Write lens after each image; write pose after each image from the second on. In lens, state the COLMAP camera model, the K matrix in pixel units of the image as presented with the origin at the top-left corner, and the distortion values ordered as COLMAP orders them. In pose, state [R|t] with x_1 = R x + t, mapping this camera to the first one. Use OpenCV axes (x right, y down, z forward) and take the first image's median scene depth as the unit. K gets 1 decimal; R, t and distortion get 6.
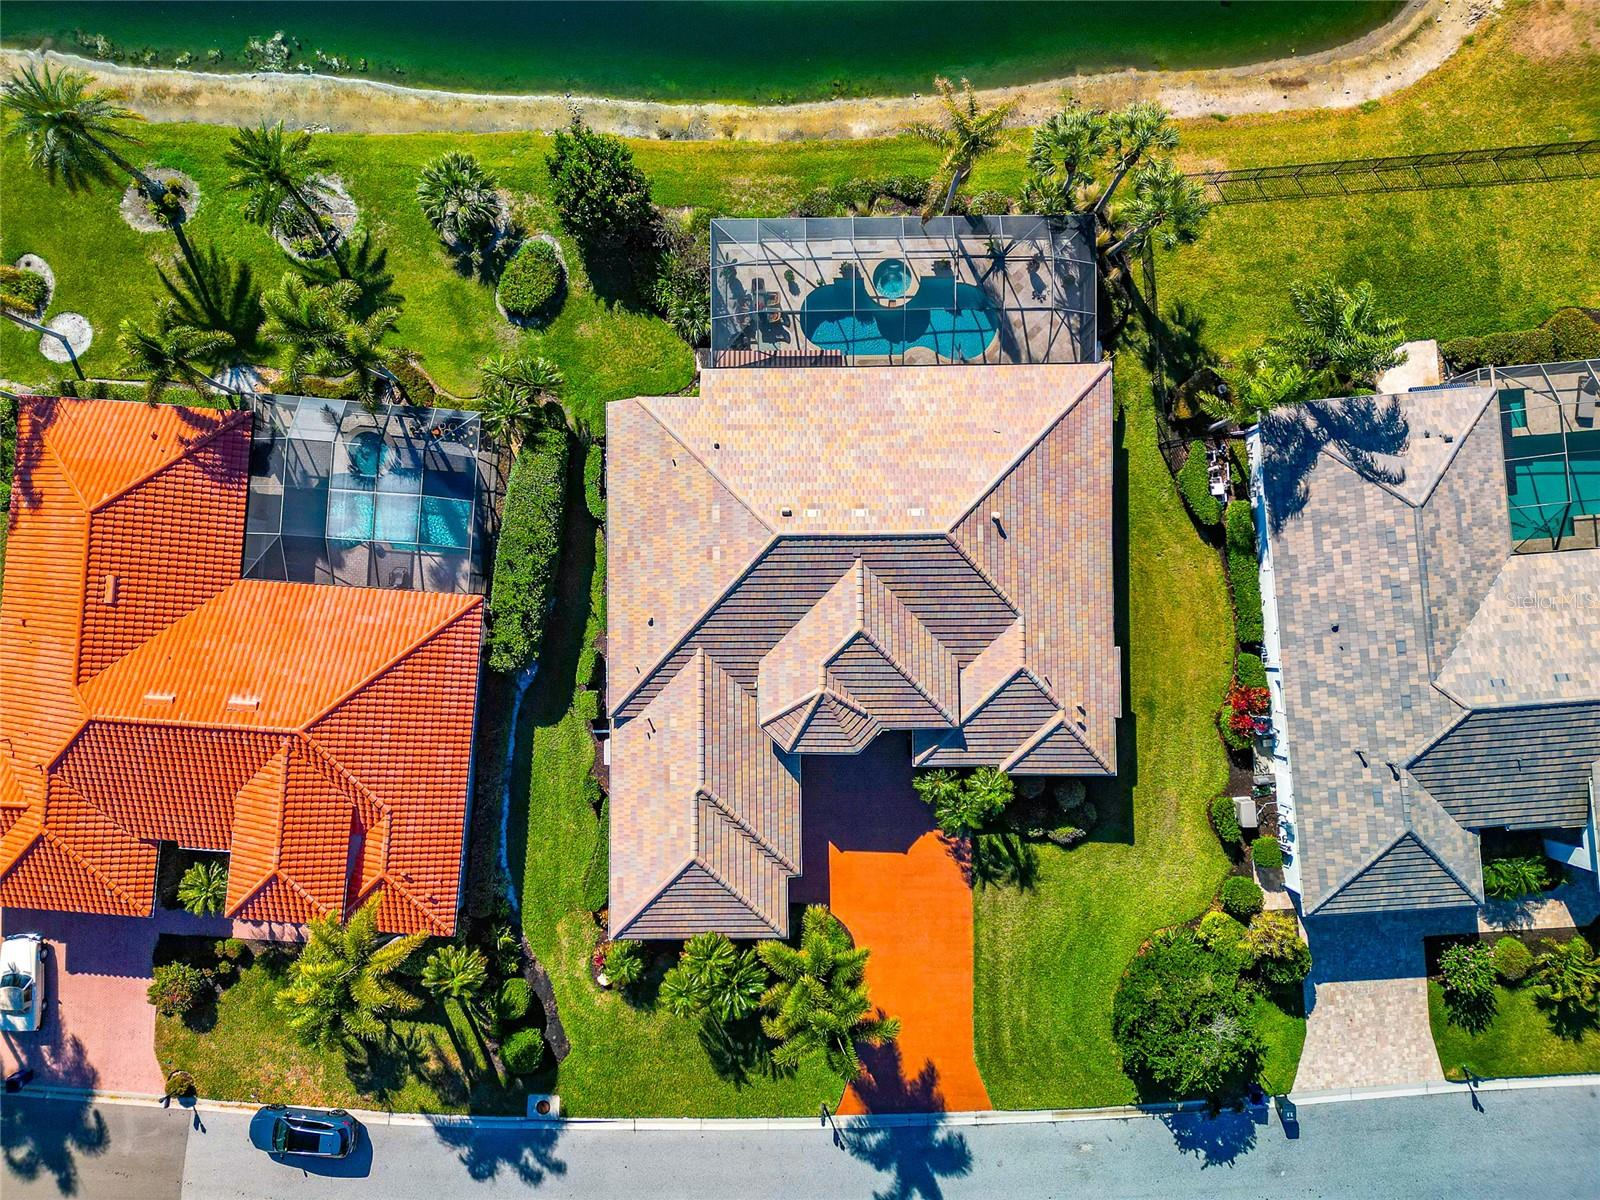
lens RADIAL K [[1111.9, 0, 776.1], [0, 1111.9, 621.3], [0, 0, 1]] dist [0.066514, -0.059777]
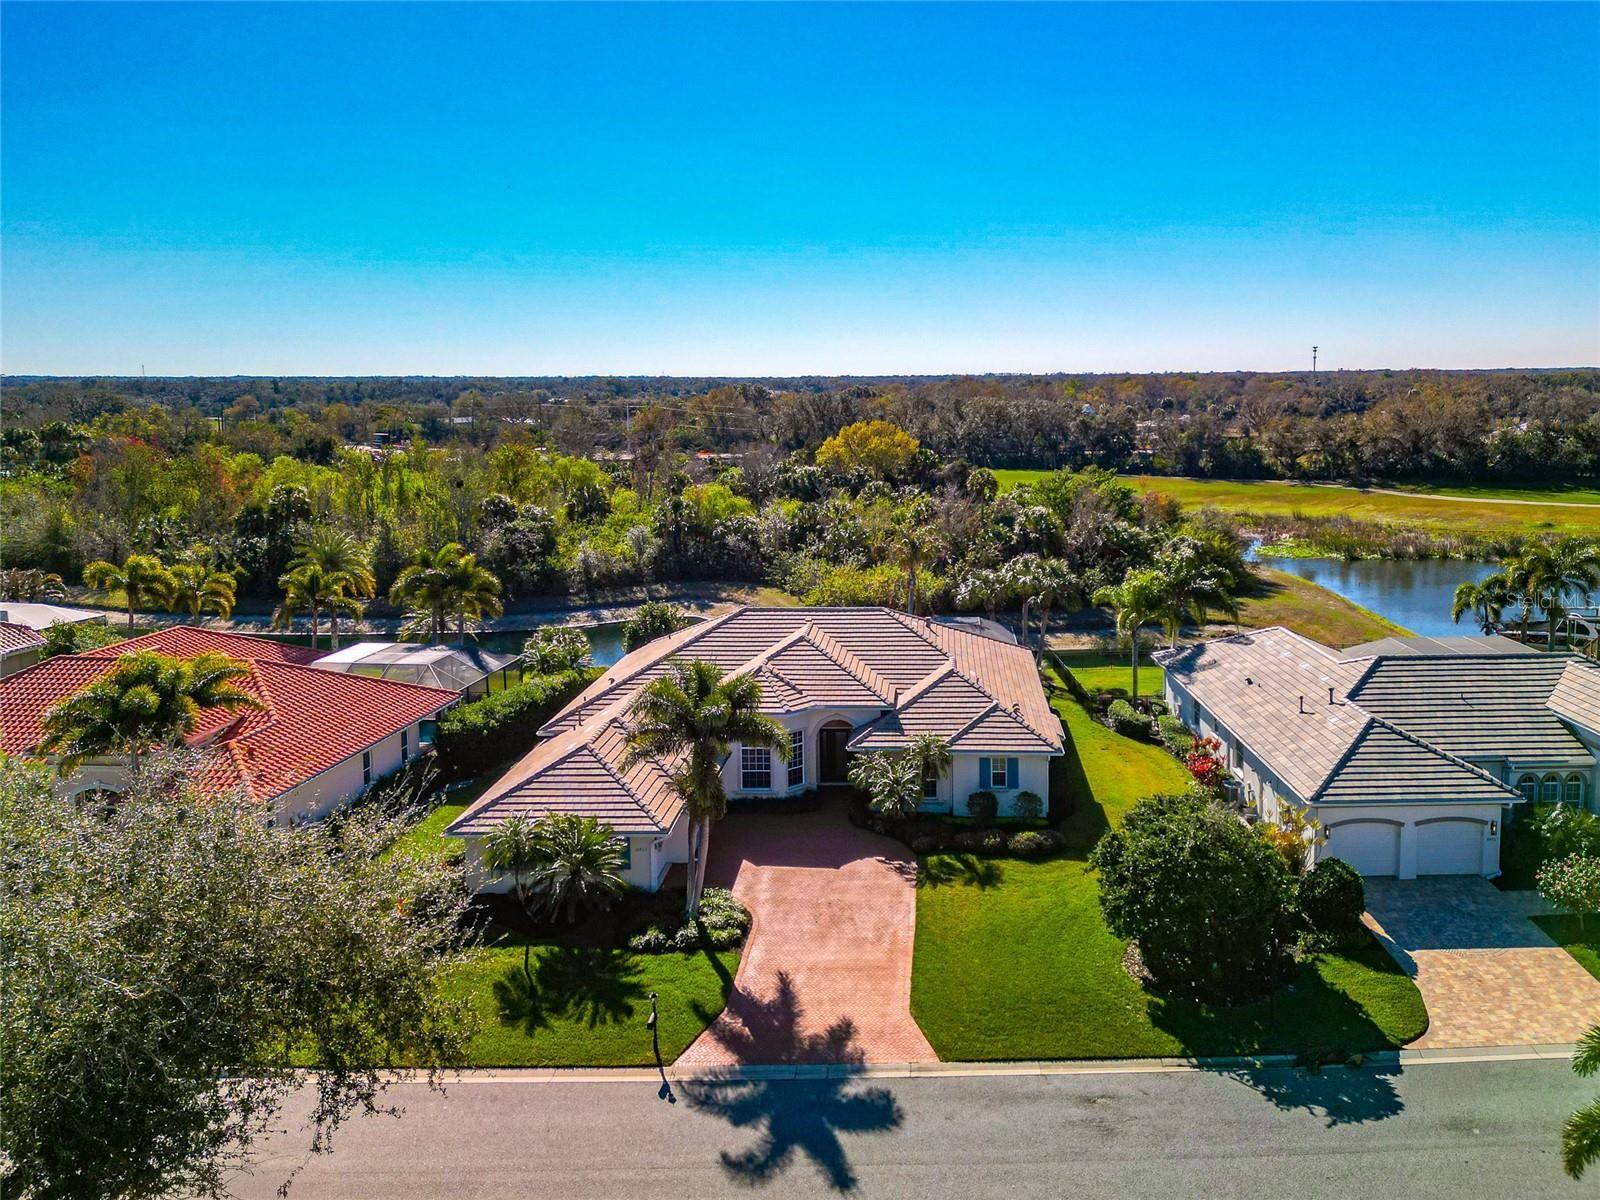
lens RADIAL K [[1172.2, 0, 895.2], [0, 1172.2, 518.8], [0, 0, 1]] dist [0.057228, -0.059768]
pose [[0.999069, 0.009176, -0.042153, 0.191554], [-0.043021, 0.139475, -0.989291, 1.012856], [-0.003198, 0.990183, 0.139739, 0.633267]]
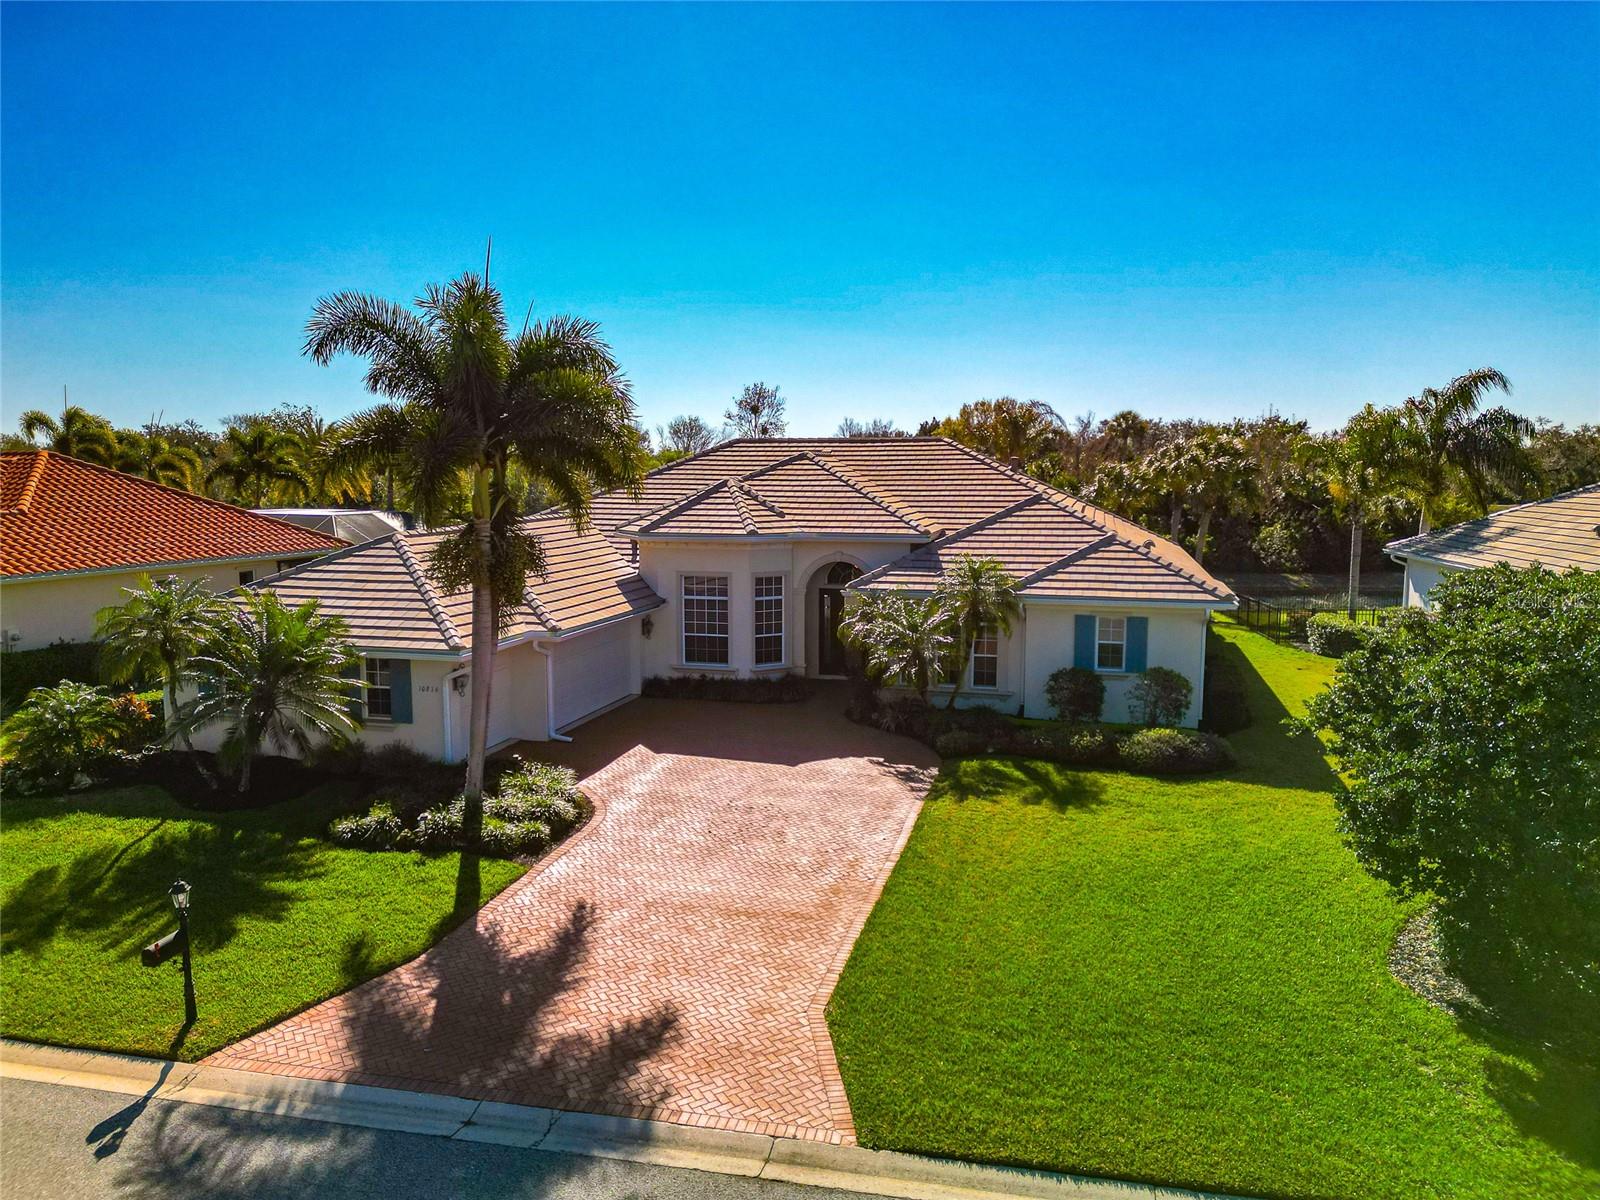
lens RADIAL K [[1111.9, 0, 794.3], [0, 1111.9, 613.1], [0, 0, 1]] dist [0.066514, -0.059777]
pose [[0.964368, 0.045613, -0.260602, 0.229757], [-0.264504, 0.145320, -0.953373, 0.622316], [-0.005615, 0.988333, 0.152206, 0.874530]]
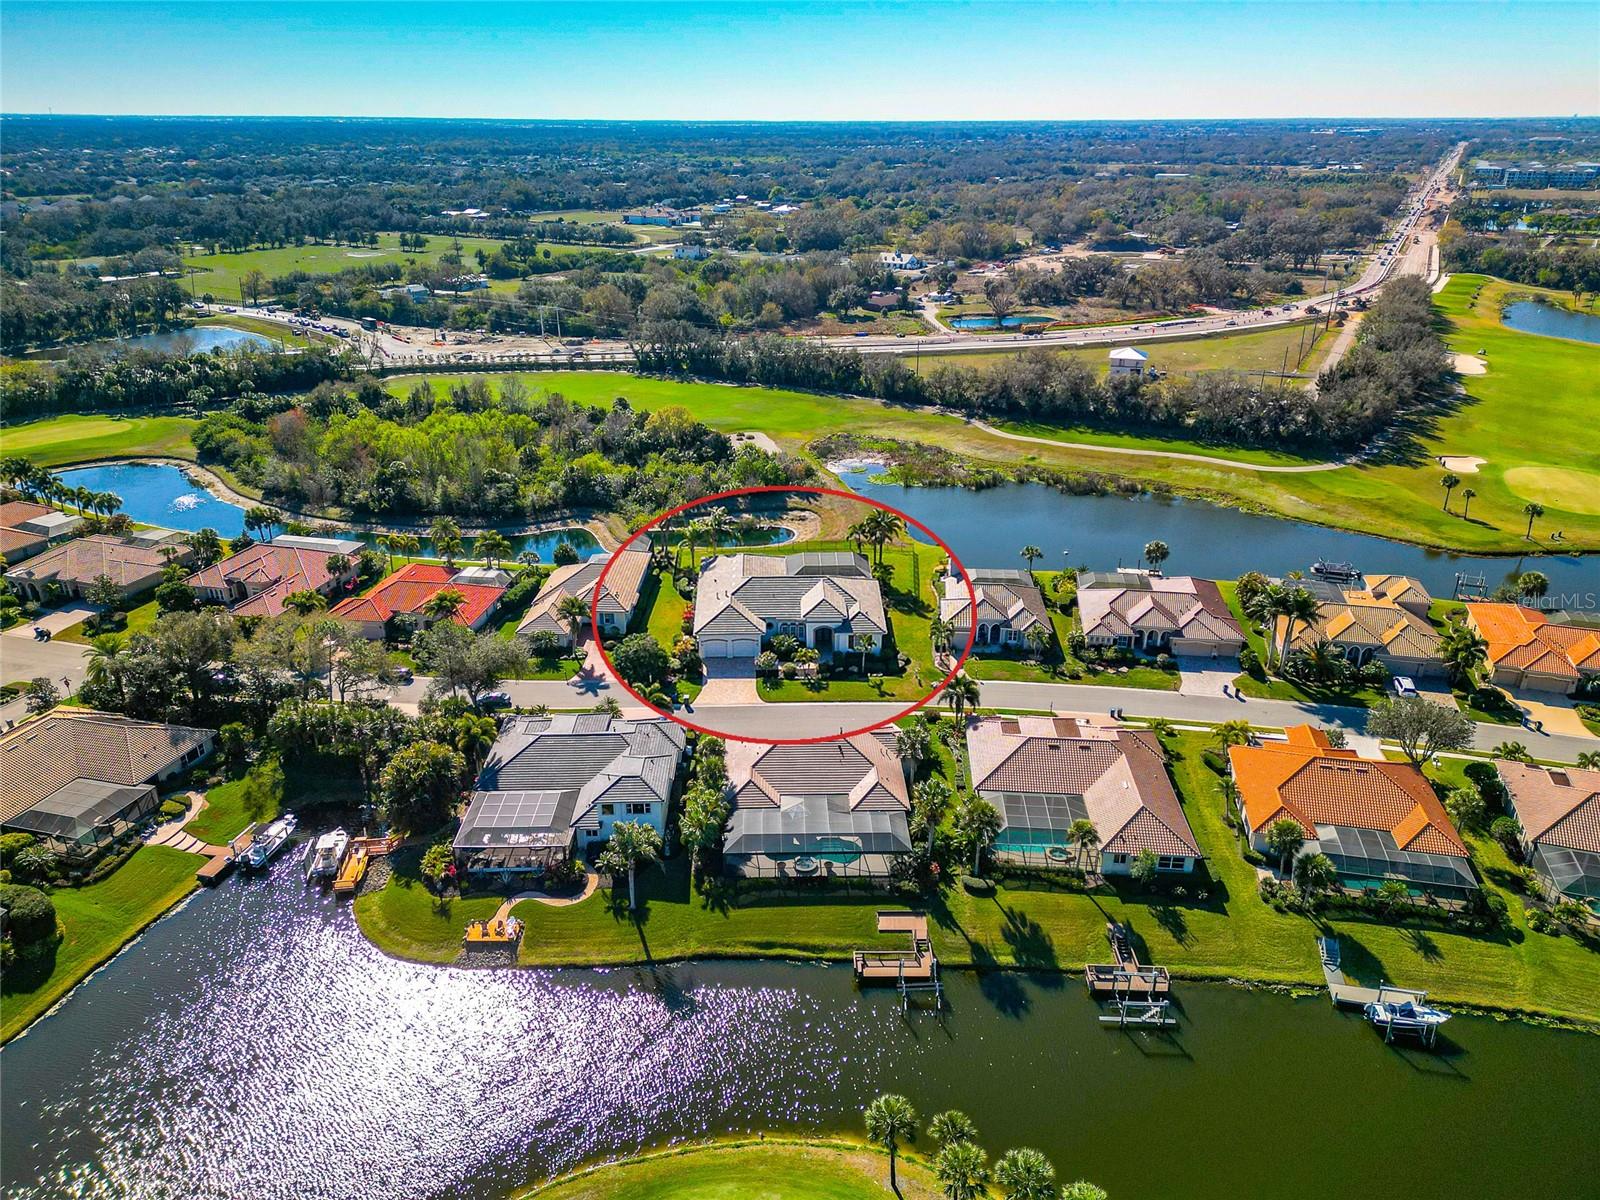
lens RADIAL K [[1111.9, 0, 798.1], [0, 1111.9, 600.2], [0, 0, 1]] dist [0.066514, -0.059777]
pose [[0.998527, 0.036140, -0.040465, 0.794507], [-0.051776, 0.411900, -0.909757, 3.097291], [-0.016211, 0.910512, 0.413164, -0.465071]]
